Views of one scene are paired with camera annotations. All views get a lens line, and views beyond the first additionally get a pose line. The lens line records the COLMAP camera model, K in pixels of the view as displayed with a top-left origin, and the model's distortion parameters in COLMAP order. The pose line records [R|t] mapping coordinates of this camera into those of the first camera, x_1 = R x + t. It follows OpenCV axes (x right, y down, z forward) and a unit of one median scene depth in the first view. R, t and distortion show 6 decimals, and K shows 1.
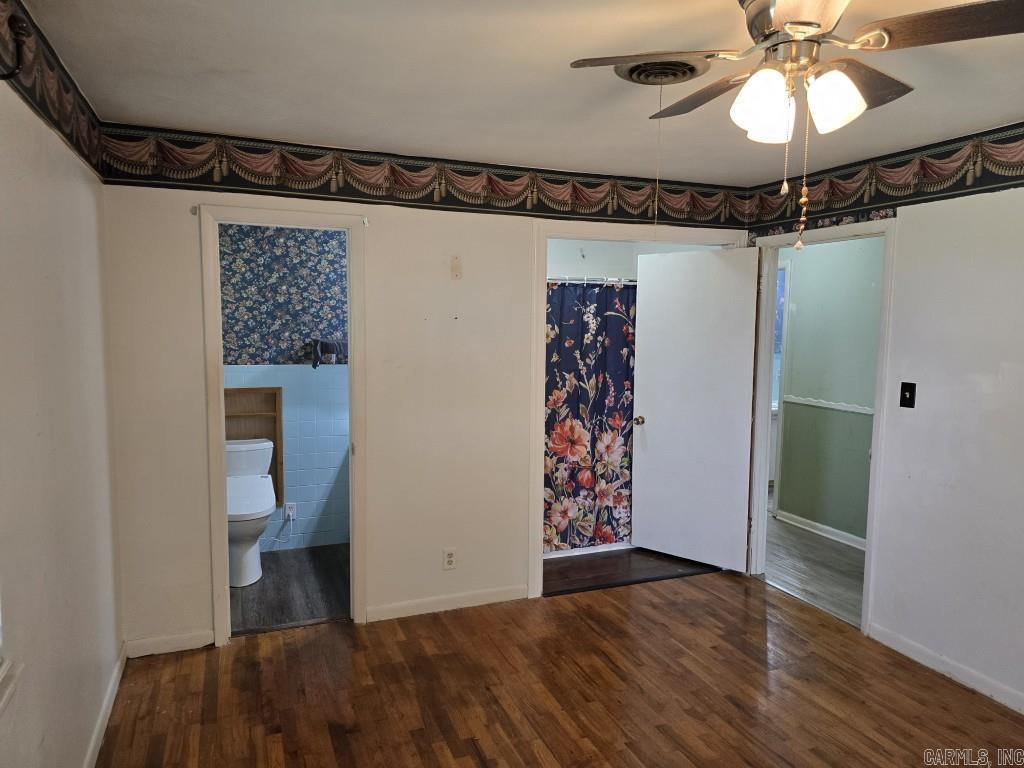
lens RADIAL K [[688.2, 0, 509.2], [0, 688.2, 382.2], [0, 0, 1]] dist [0.077613, -0.073926]
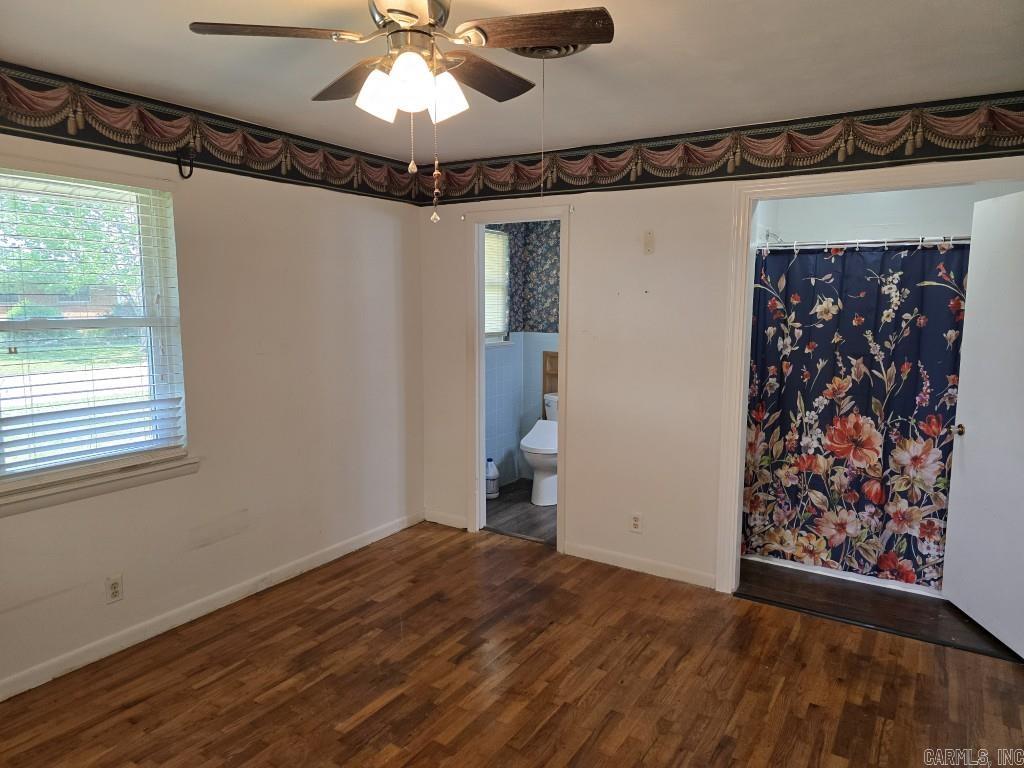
lens RADIAL K [[688.2, 0, 509.2], [0, 688.2, 382.2], [0, 0, 1]] dist [0.077613, -0.073926]
pose [[0.583875, 0.090843, -0.806745, 0.513517], [-0.072053, 0.995597, 0.059961, -0.004906], [0.808640, 0.023118, 0.587849, 0.180773]]
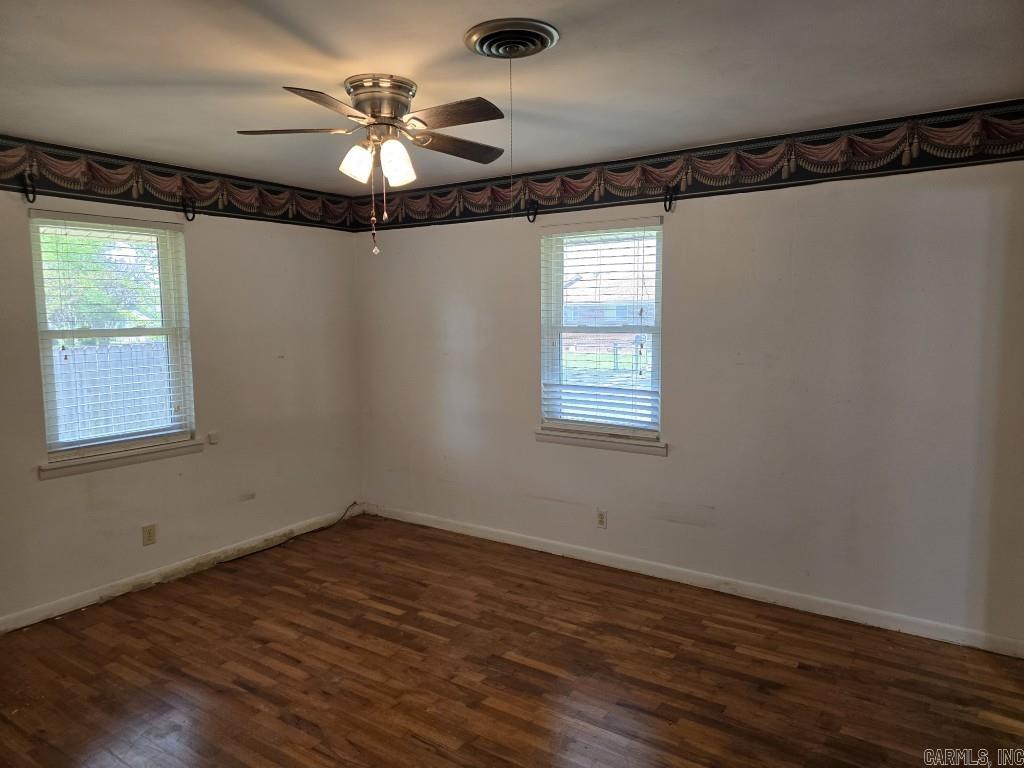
lens RADIAL K [[688.2, 0, 509.2], [0, 688.2, 382.2], [0, 0, 1]] dist [0.077613, -0.073926]
pose [[-0.830032, 0.047886, -0.555656, 0.381882], [-0.054176, 0.984672, 0.165787, -0.065819], [0.555078, 0.167712, -0.814716, 0.910681]]
